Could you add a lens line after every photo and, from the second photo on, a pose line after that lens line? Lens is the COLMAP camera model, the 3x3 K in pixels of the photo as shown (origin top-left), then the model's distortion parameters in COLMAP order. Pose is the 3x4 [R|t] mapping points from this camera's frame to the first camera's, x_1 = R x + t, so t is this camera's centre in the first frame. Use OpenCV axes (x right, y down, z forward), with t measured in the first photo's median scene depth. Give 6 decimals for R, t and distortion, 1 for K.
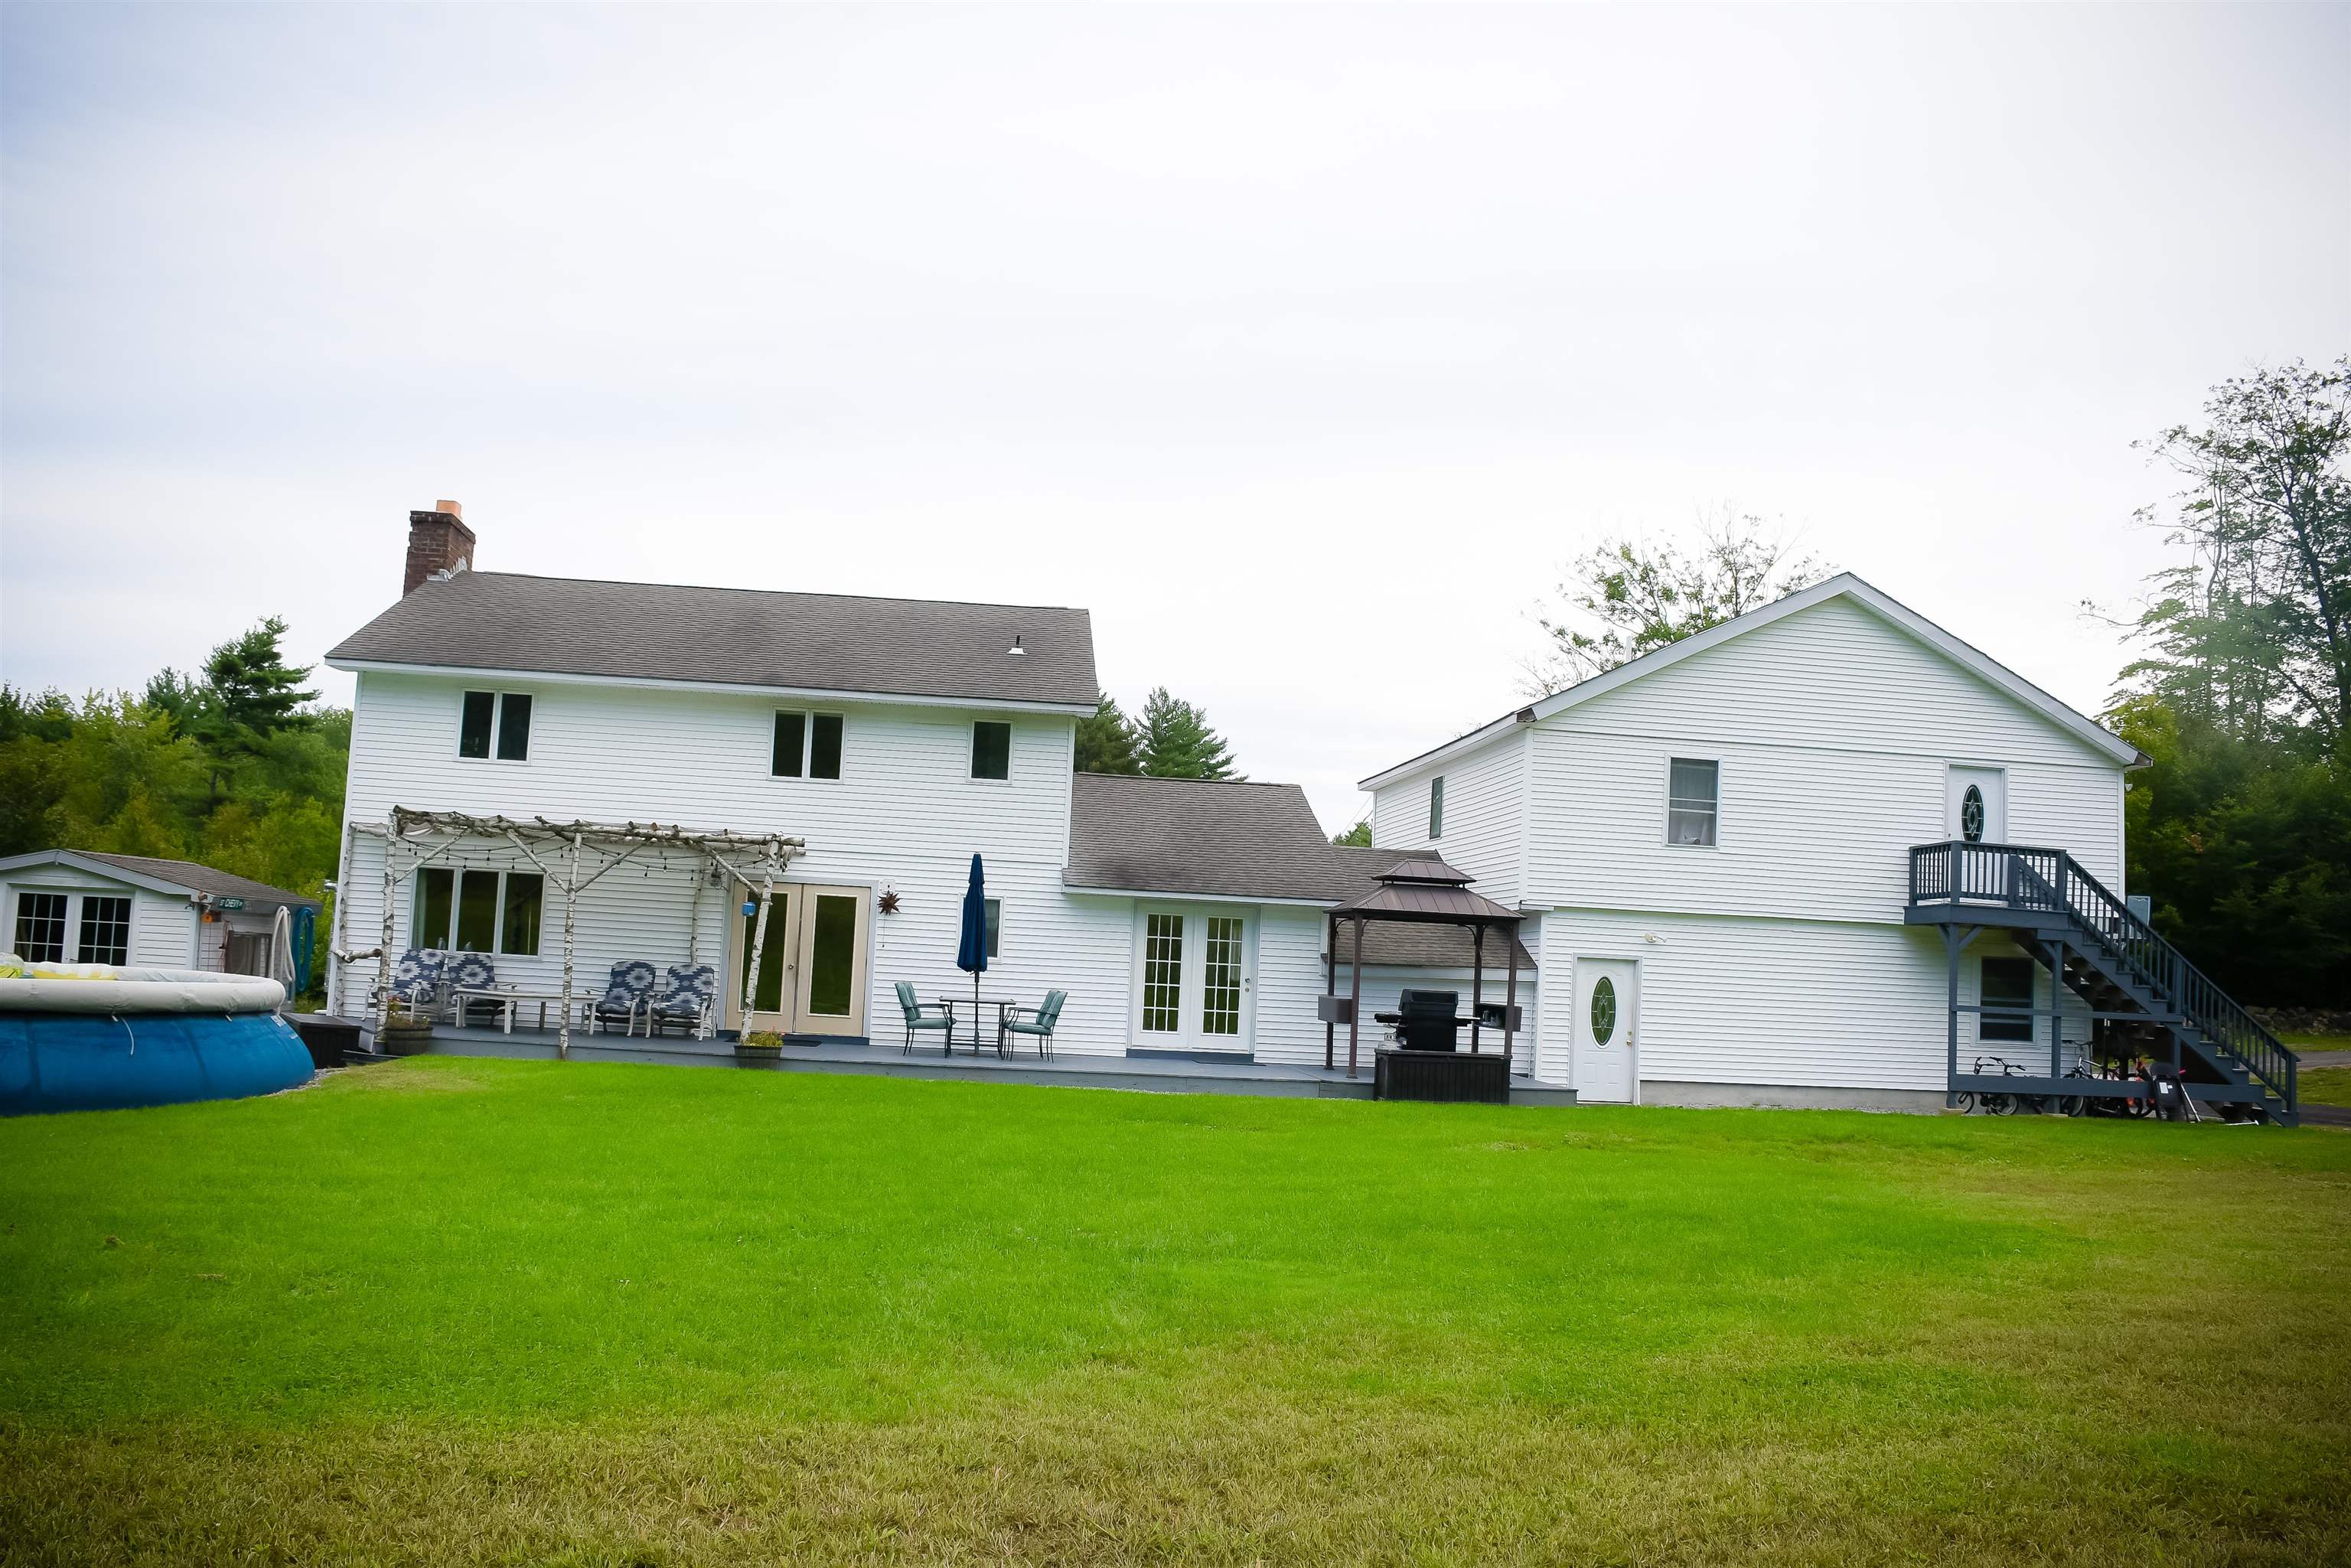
lens RADIAL K [[1834.7, 0, 1179.6], [0, 1834.7, 788.6], [0, 0, 1]] dist [-0.153356, 0.104542]
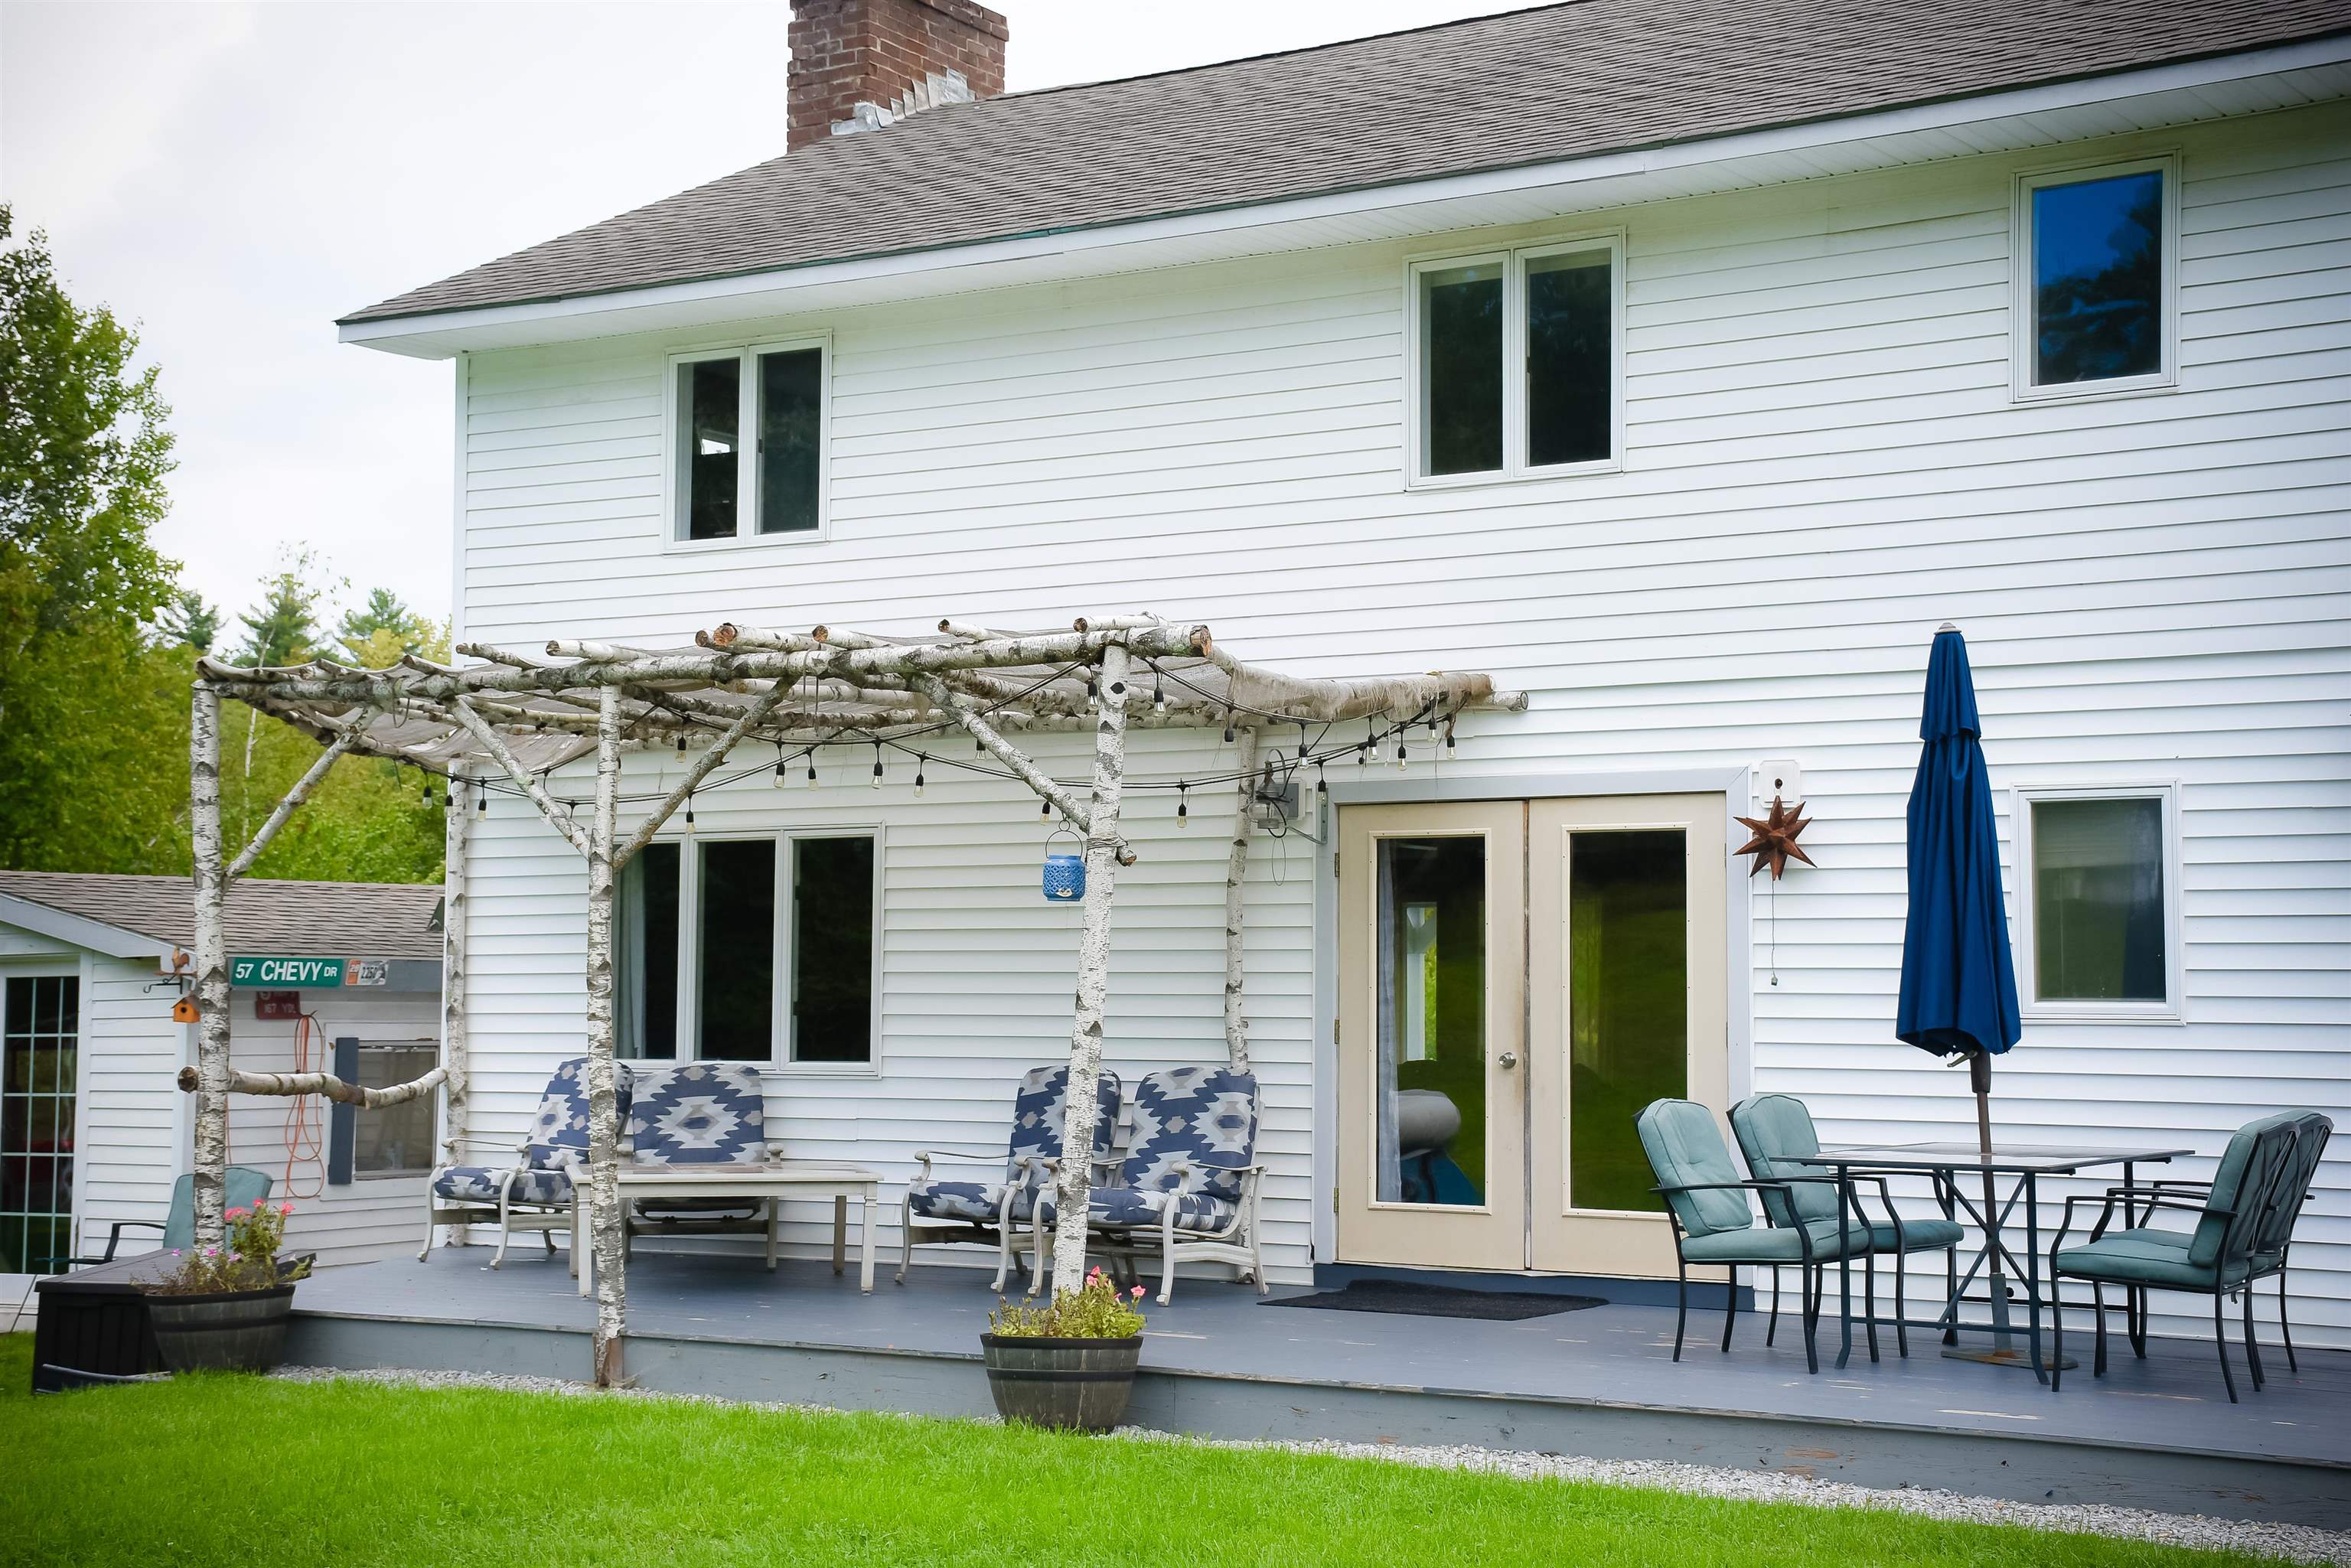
lens RADIAL K [[3463.9, 0, 1174.4], [0, 3463.9, 777.9], [0, 0, 1]] dist [0.154629, 0.000000]
pose [[0.777025, -0.087431, -0.623368, 0.124608], [0.093654, 0.995342, -0.022863, 0.057220], [0.622463, -0.040616, 0.781594, 0.493696]]
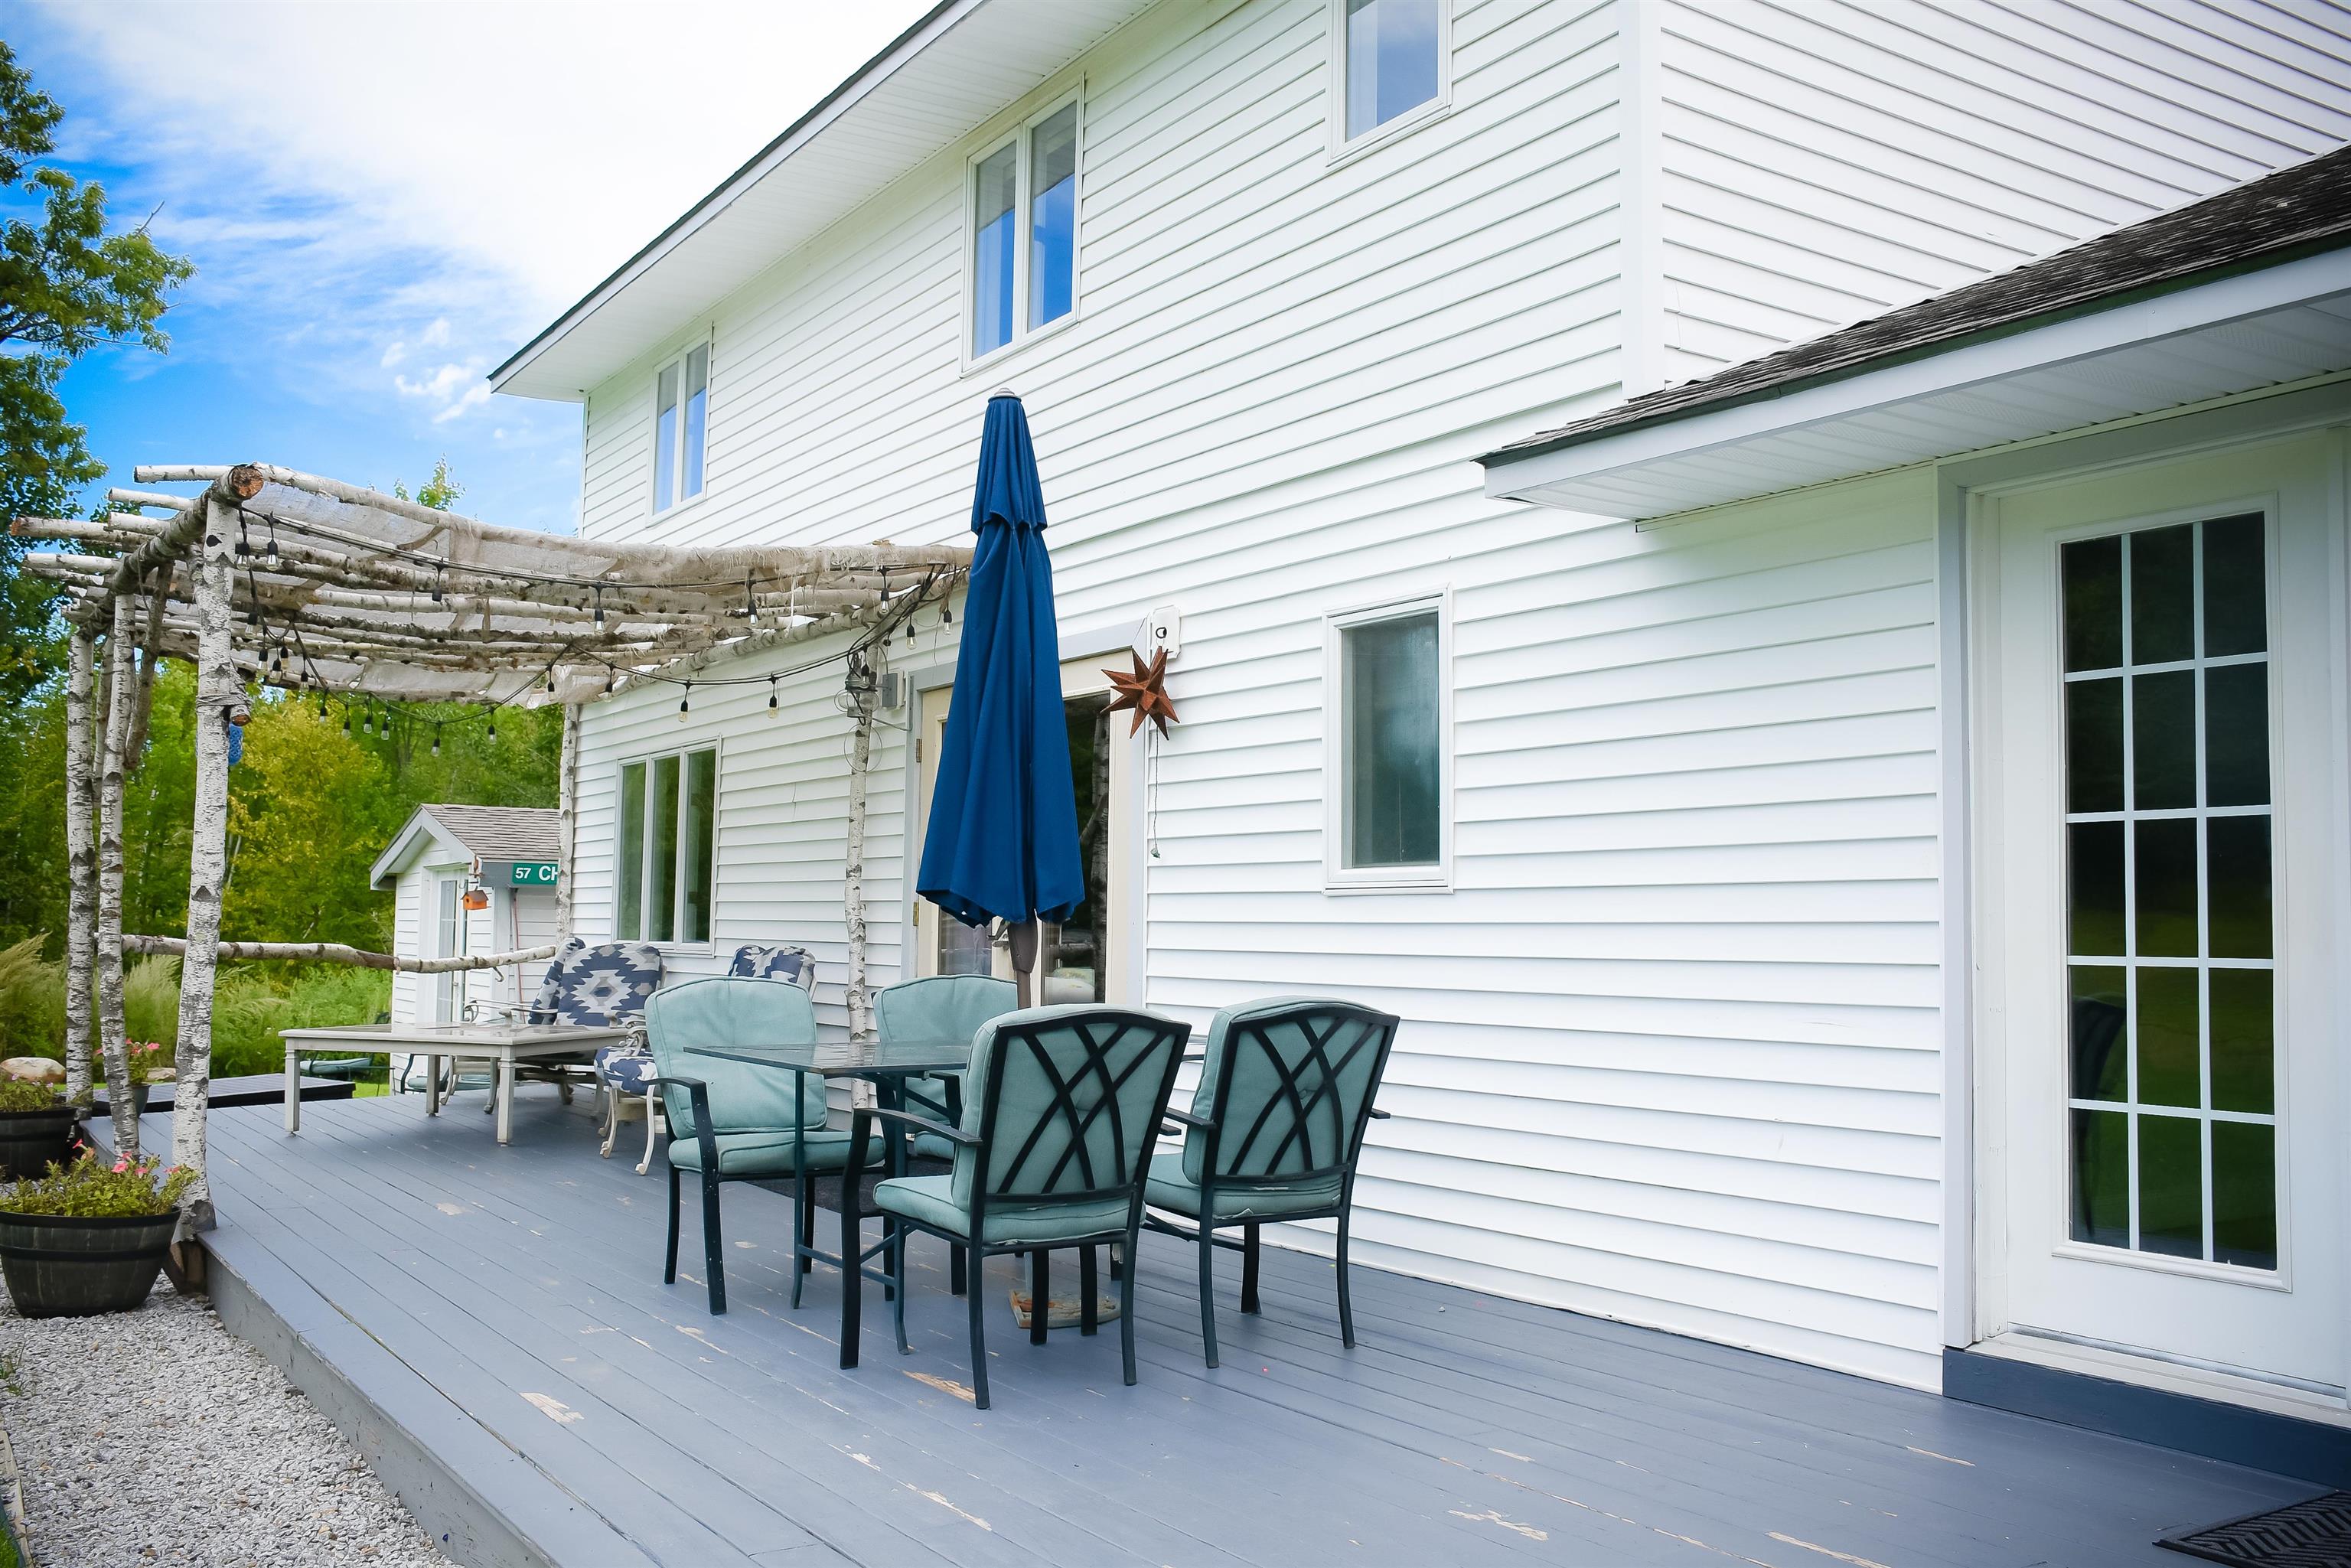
lens RADIAL K [[2061.2, 0, 1172.6], [0, 2061.2, 790.4], [0, 0, 1]] dist [-0.061368, 0.001933]
pose [[0.439752, -0.104032, -0.892074, 0.114235], [0.096713, 0.992978, -0.068124, 0.099217], [0.892897, -0.056318, 0.446725, 0.874842]]
